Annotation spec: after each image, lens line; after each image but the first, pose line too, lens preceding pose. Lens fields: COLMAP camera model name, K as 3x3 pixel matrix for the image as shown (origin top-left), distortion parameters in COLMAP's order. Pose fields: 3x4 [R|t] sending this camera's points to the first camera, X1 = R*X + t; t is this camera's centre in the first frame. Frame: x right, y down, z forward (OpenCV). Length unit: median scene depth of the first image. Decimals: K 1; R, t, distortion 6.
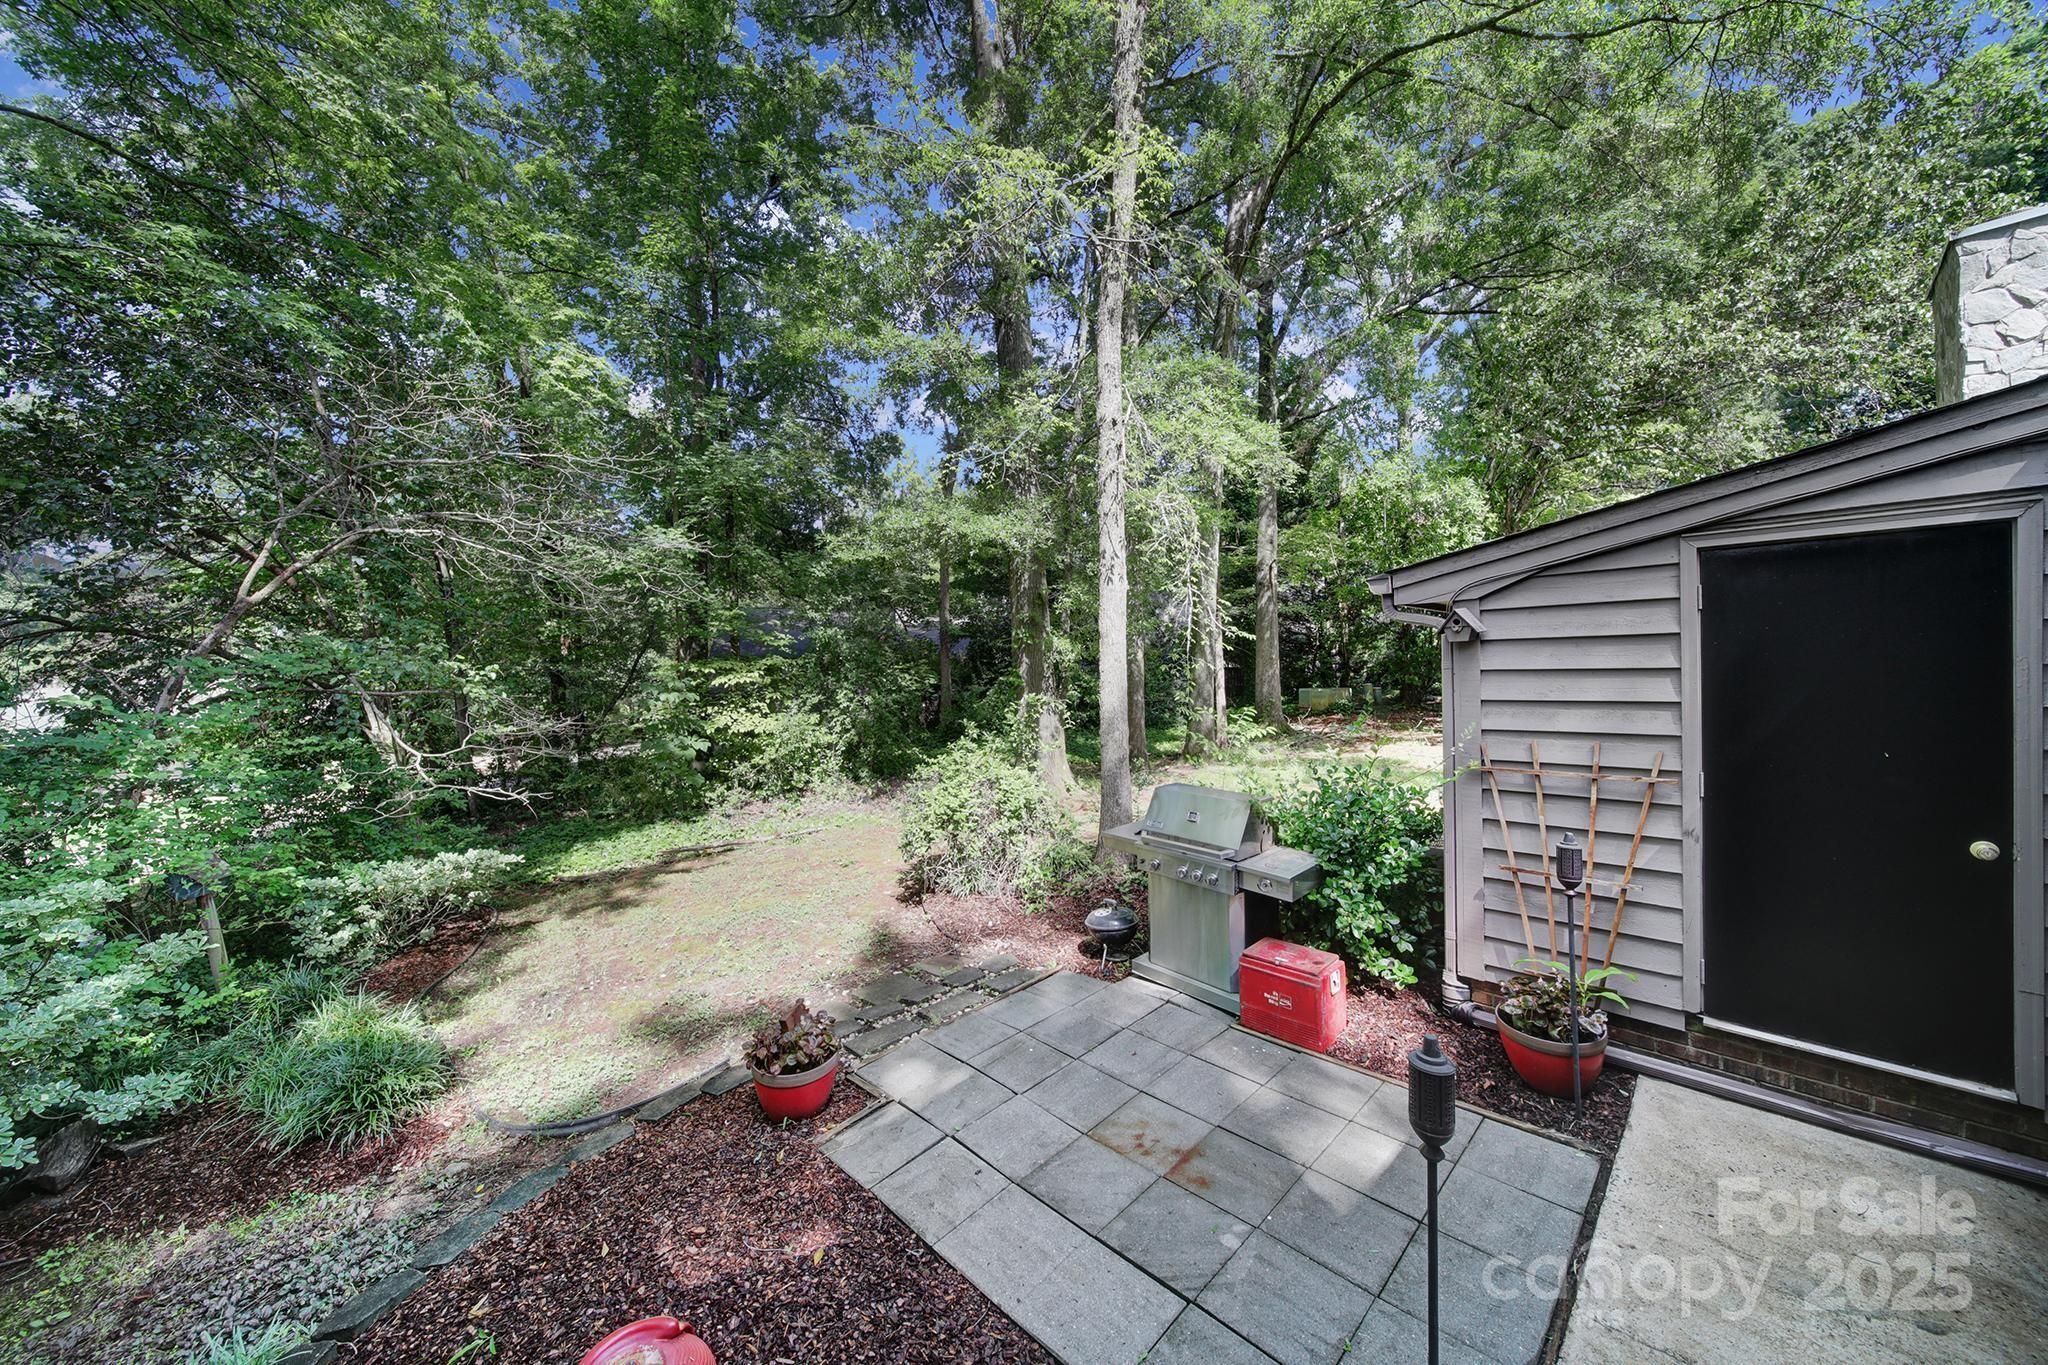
lens RADIAL K [[726.9, 0, 1024.0], [0, 726.9, 682.5], [0, 0, 1]] dist [-0.002219, -0.000330]
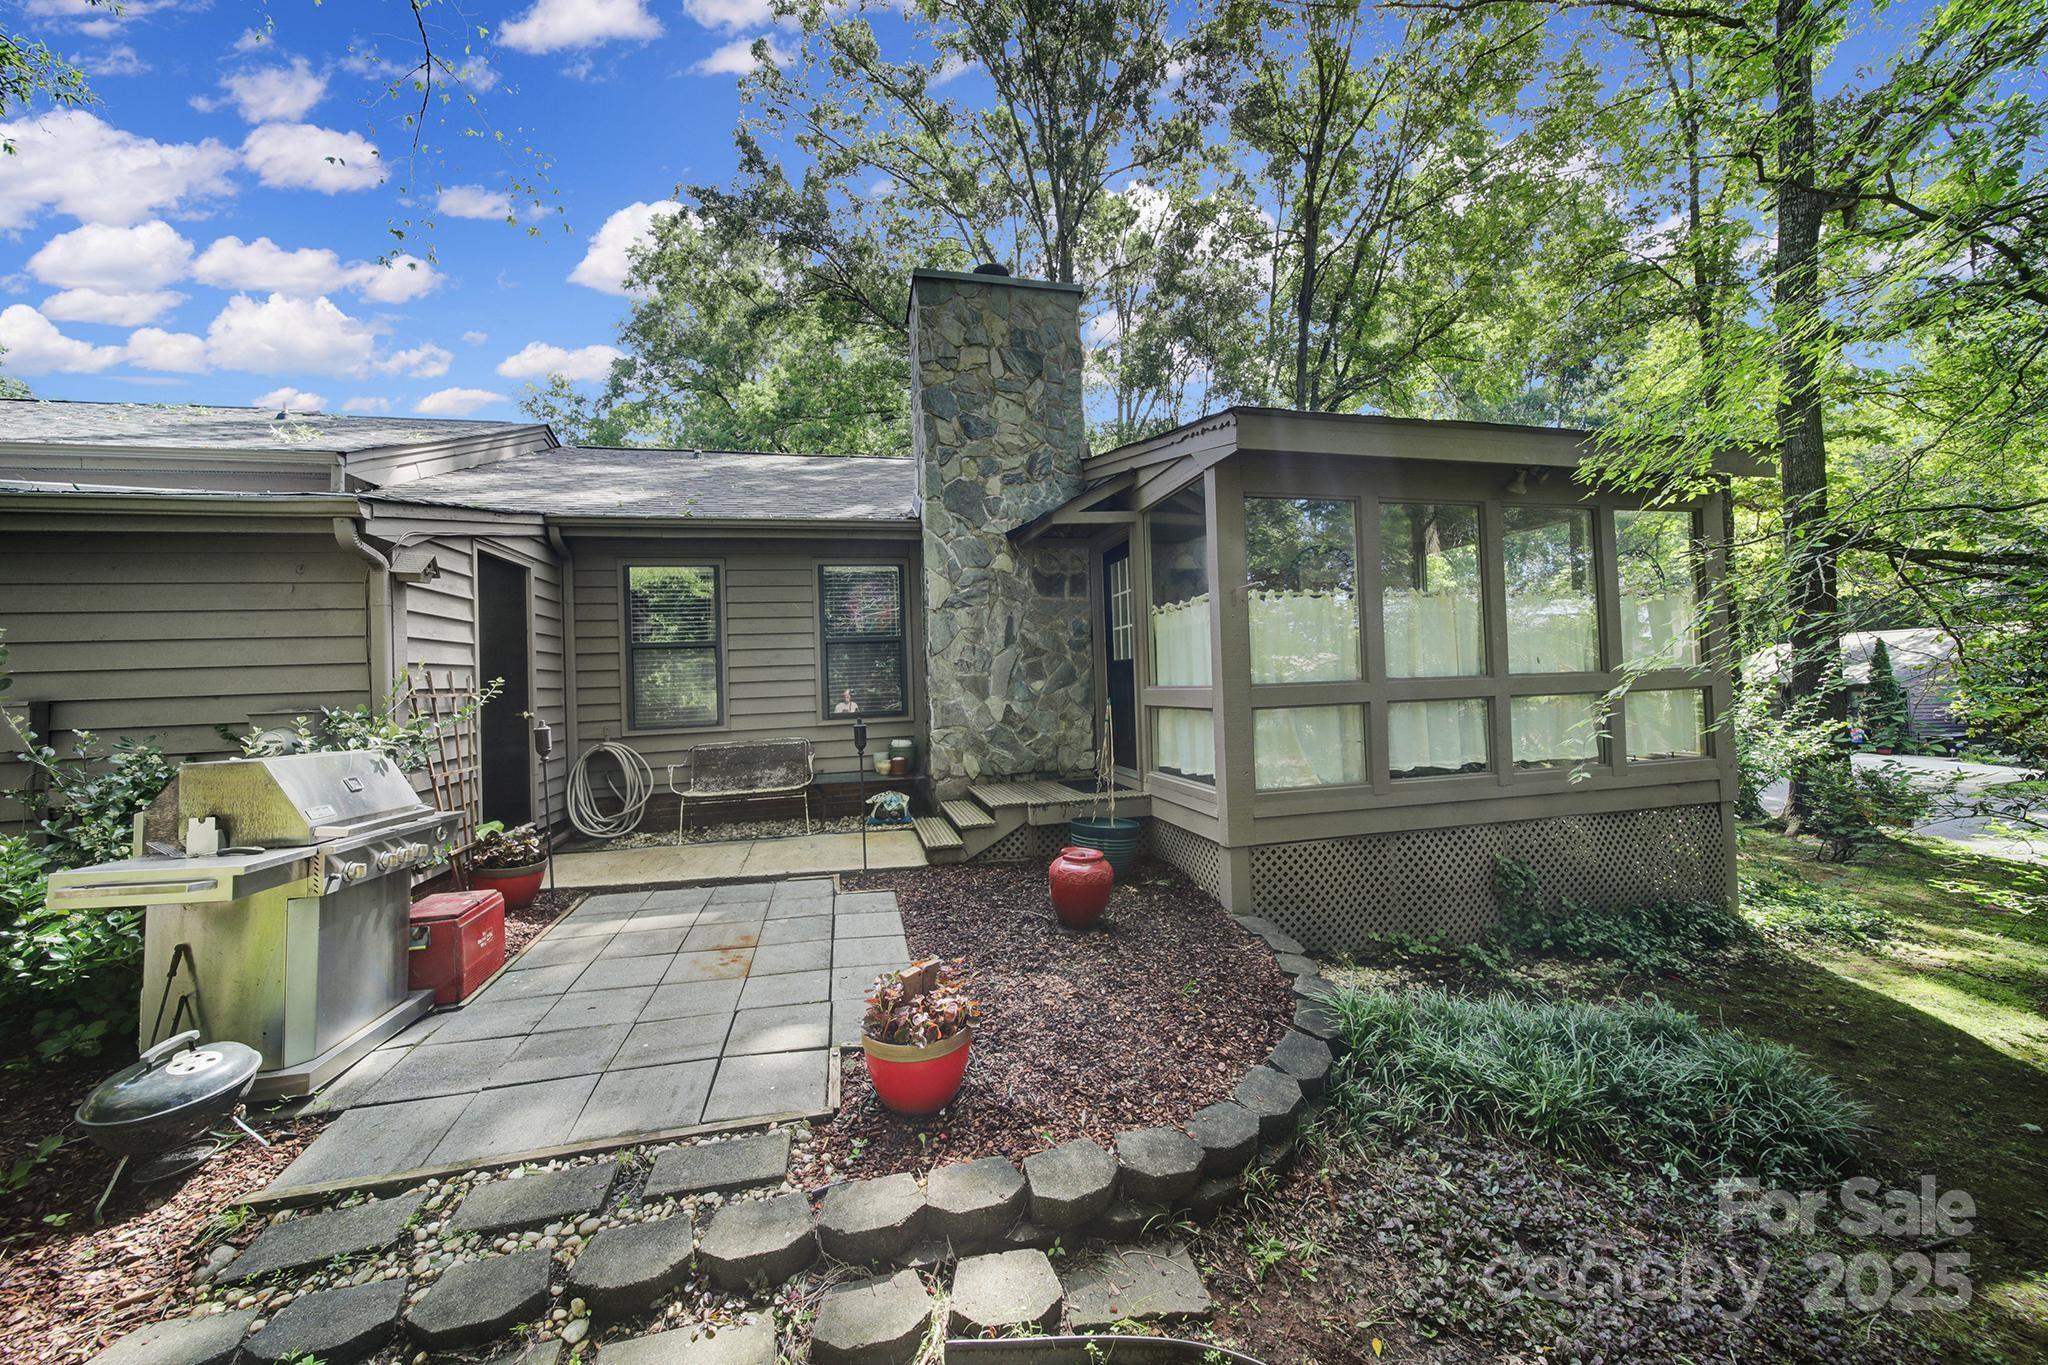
lens RADIAL K [[724.2, 0, 1017.4], [0, 724.2, 686.9], [0, 0, 1]] dist [-0.000293, -0.000037]
pose [[-0.861047, 0.054920, 0.505551, -0.908353], [0.068210, 0.997641, 0.007796, 0.182793], [-0.503930, 0.041196, -0.862762, 1.781803]]
